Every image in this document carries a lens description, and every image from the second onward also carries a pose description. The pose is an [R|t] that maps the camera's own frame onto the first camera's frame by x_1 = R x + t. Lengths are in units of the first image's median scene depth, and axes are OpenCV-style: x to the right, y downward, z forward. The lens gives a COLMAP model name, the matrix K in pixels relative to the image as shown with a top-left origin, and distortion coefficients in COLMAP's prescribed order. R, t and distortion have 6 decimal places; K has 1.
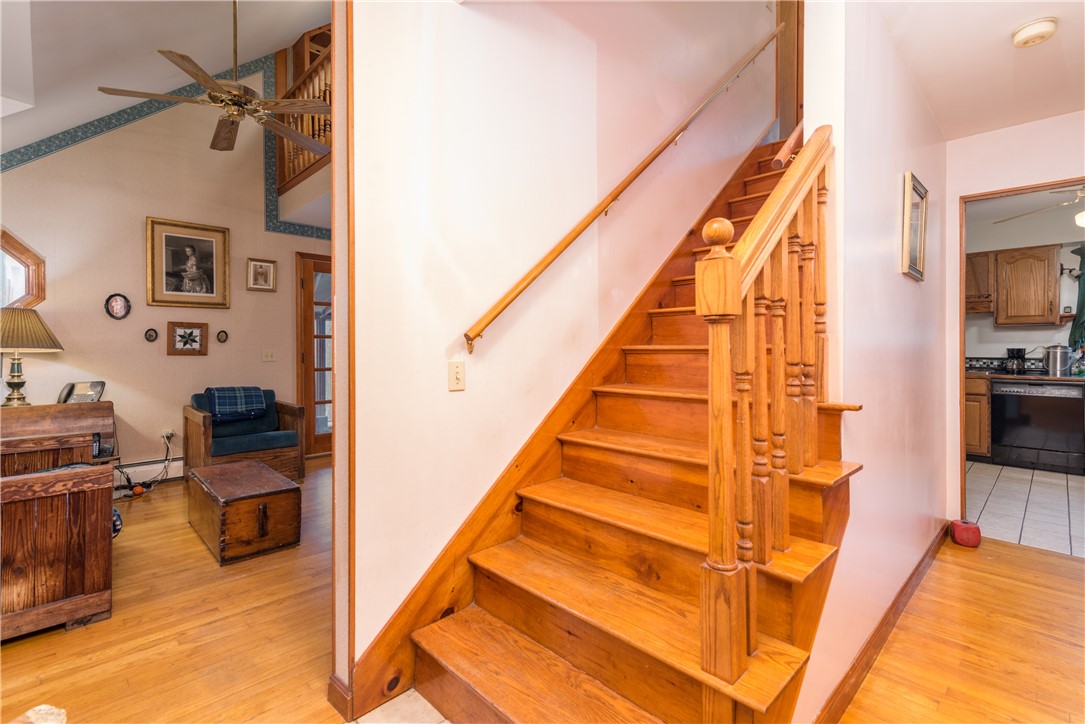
lens RADIAL K [[490.6, 0, 543.7], [0, 490.6, 353.8], [0, 0, 1]] dist [0.001943, 0.000290]
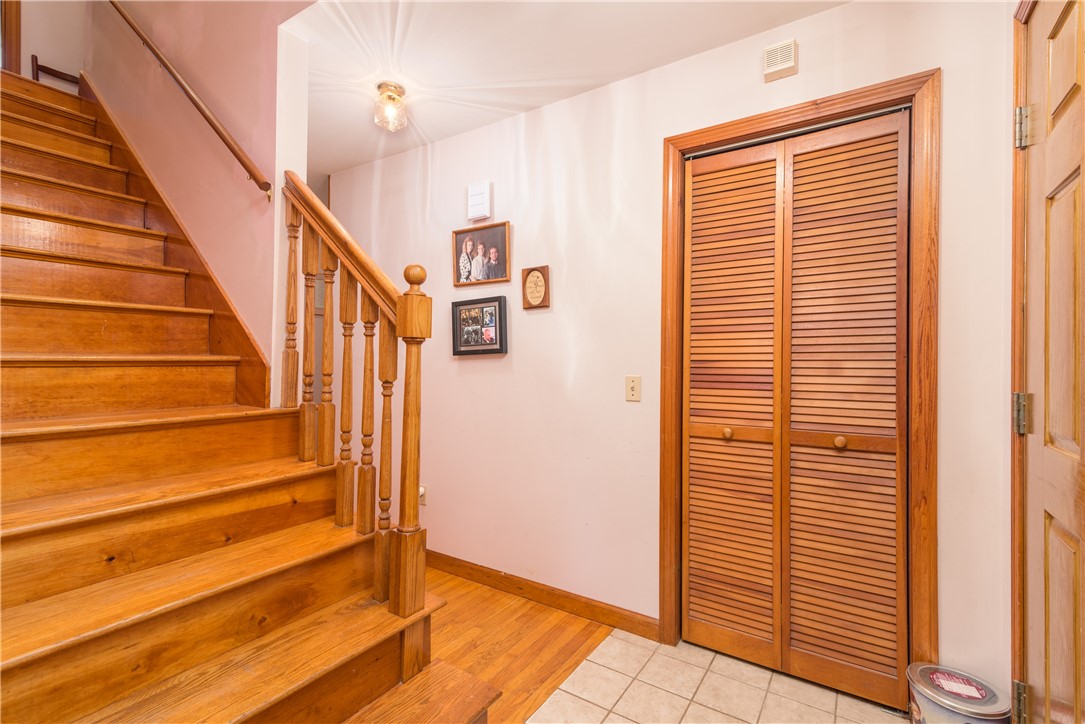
lens RADIAL K [[490.6, 0, 543.7], [0, 490.6, 353.8], [0, 0, 1]] dist [0.001943, 0.000290]
pose [[-0.194856, 0.009826, 0.980783, -0.690654], [0.005562, 0.999945, -0.008913, -0.014679], [-0.980816, 0.003719, -0.194900, 0.628472]]
